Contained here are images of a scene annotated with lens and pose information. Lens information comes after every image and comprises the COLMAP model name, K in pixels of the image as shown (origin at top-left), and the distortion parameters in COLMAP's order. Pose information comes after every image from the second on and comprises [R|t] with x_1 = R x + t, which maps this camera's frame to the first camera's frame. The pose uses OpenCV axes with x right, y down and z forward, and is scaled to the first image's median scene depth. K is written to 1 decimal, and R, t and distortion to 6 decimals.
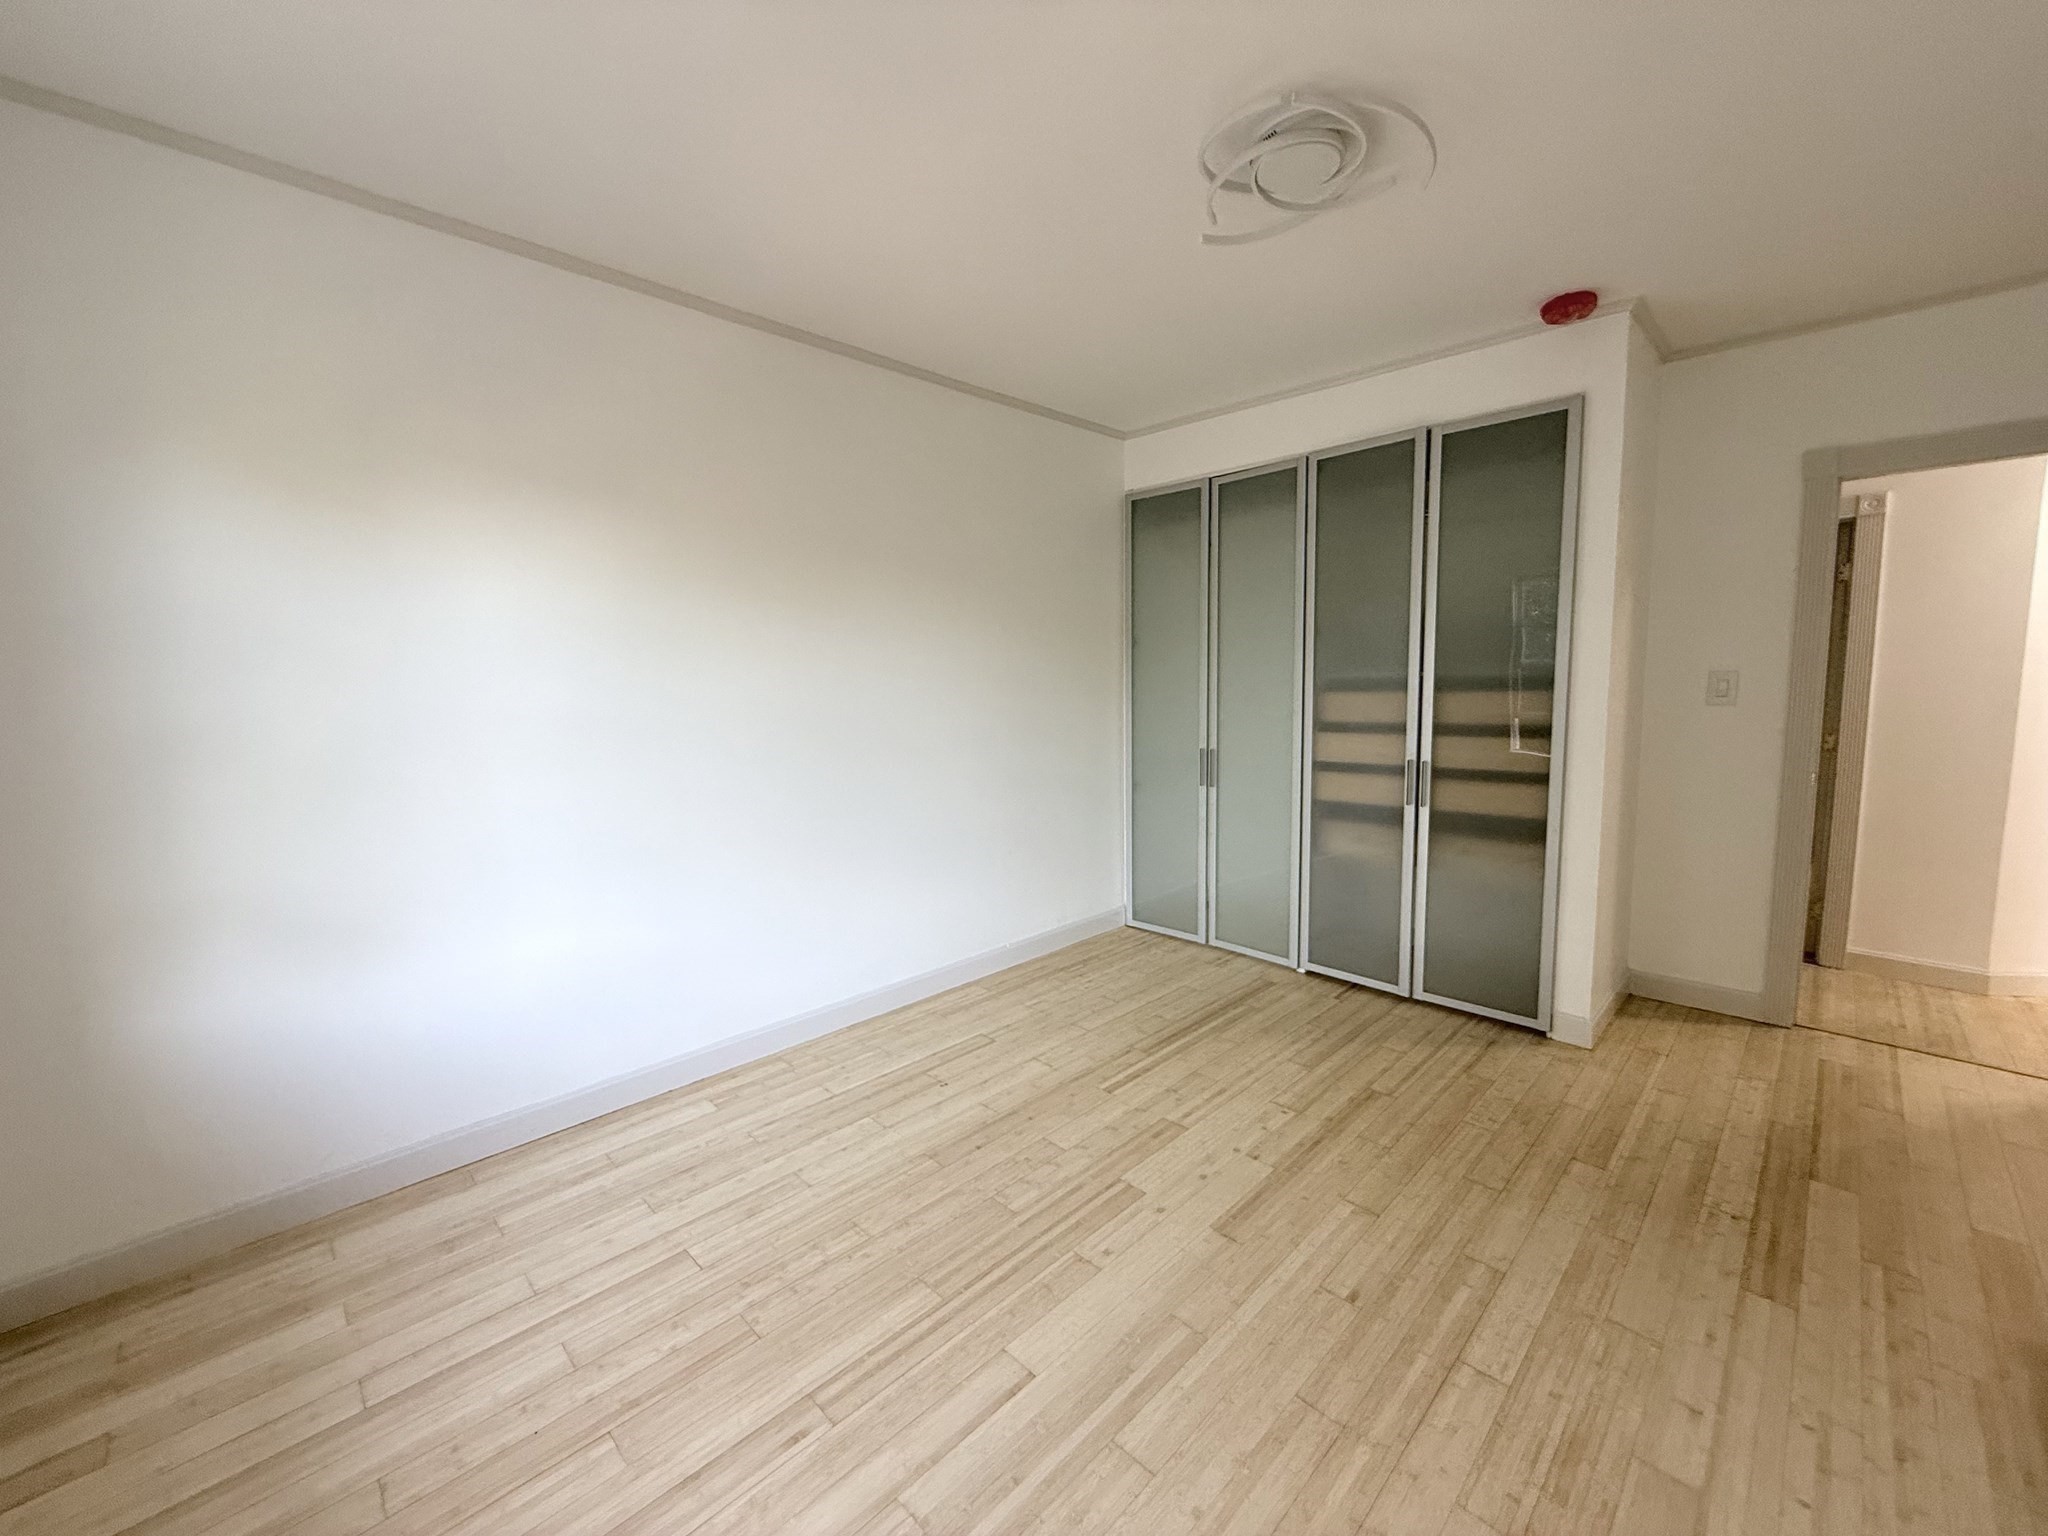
lens RADIAL K [[818.4, 0, 1030.9], [0, 818.4, 759.7], [0, 0, 1]] dist [-0.002273, -0.000306]
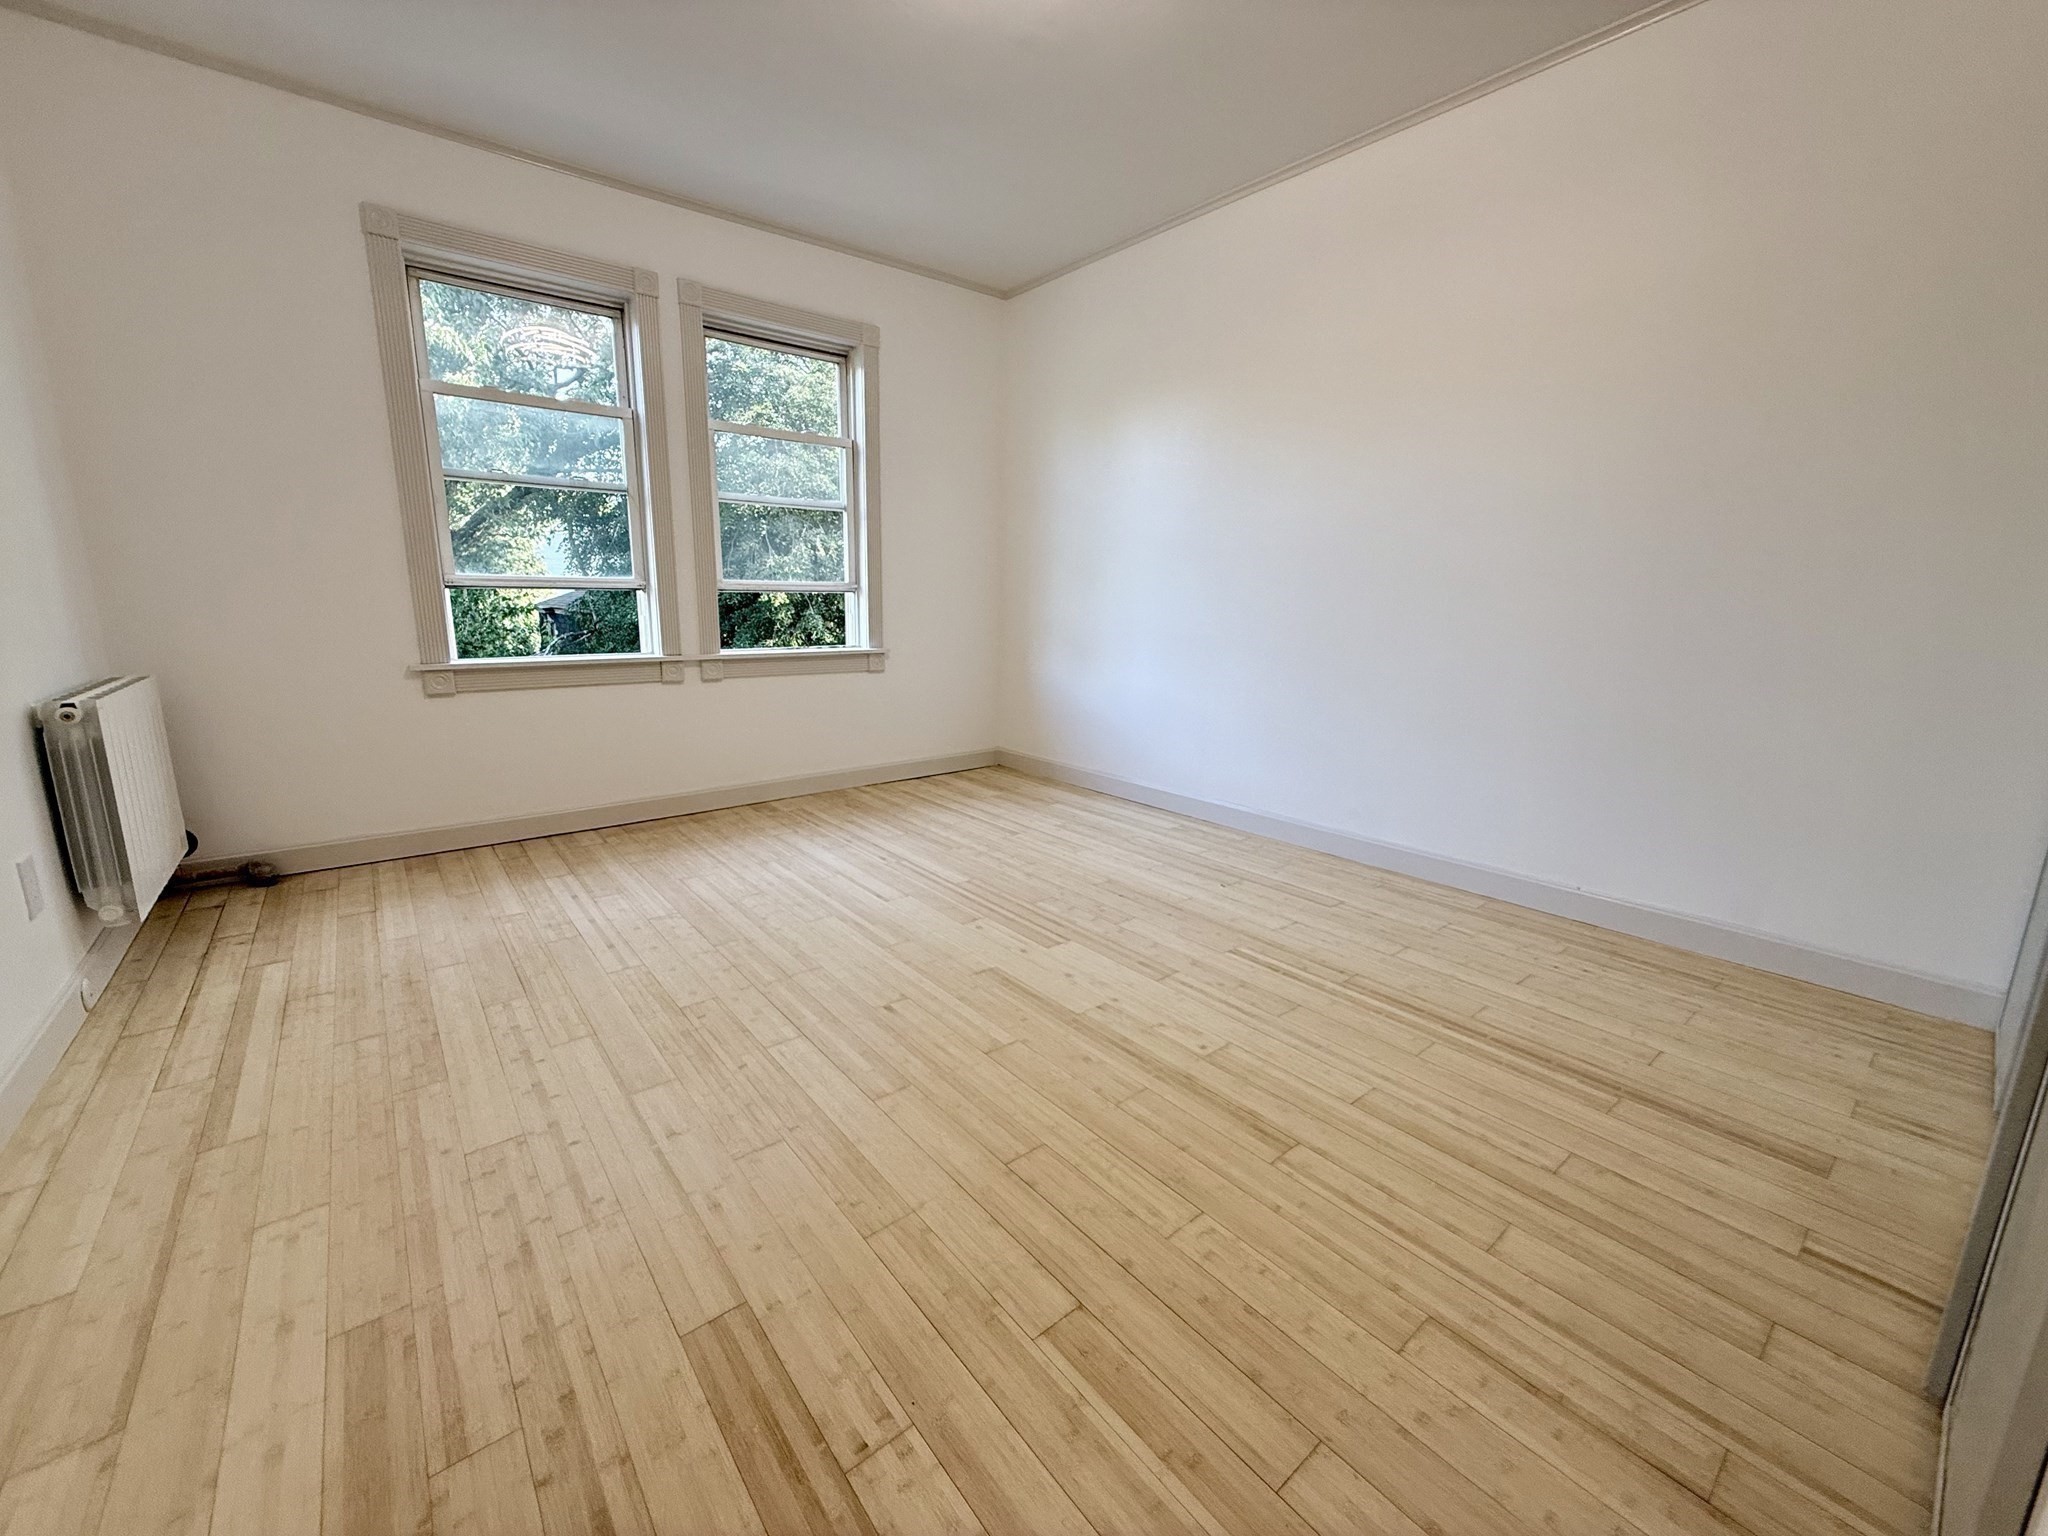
lens RADIAL K [[818.4, 0, 1032.7], [0, 818.4, 762.1], [0, 0, 1]] dist [-0.002273, -0.000306]
pose [[-0.094019, 0.213298, -0.972453, 1.181179], [-0.109121, 0.968687, 0.223022, 0.036700], [0.989572, 0.127083, -0.067800, 1.027281]]
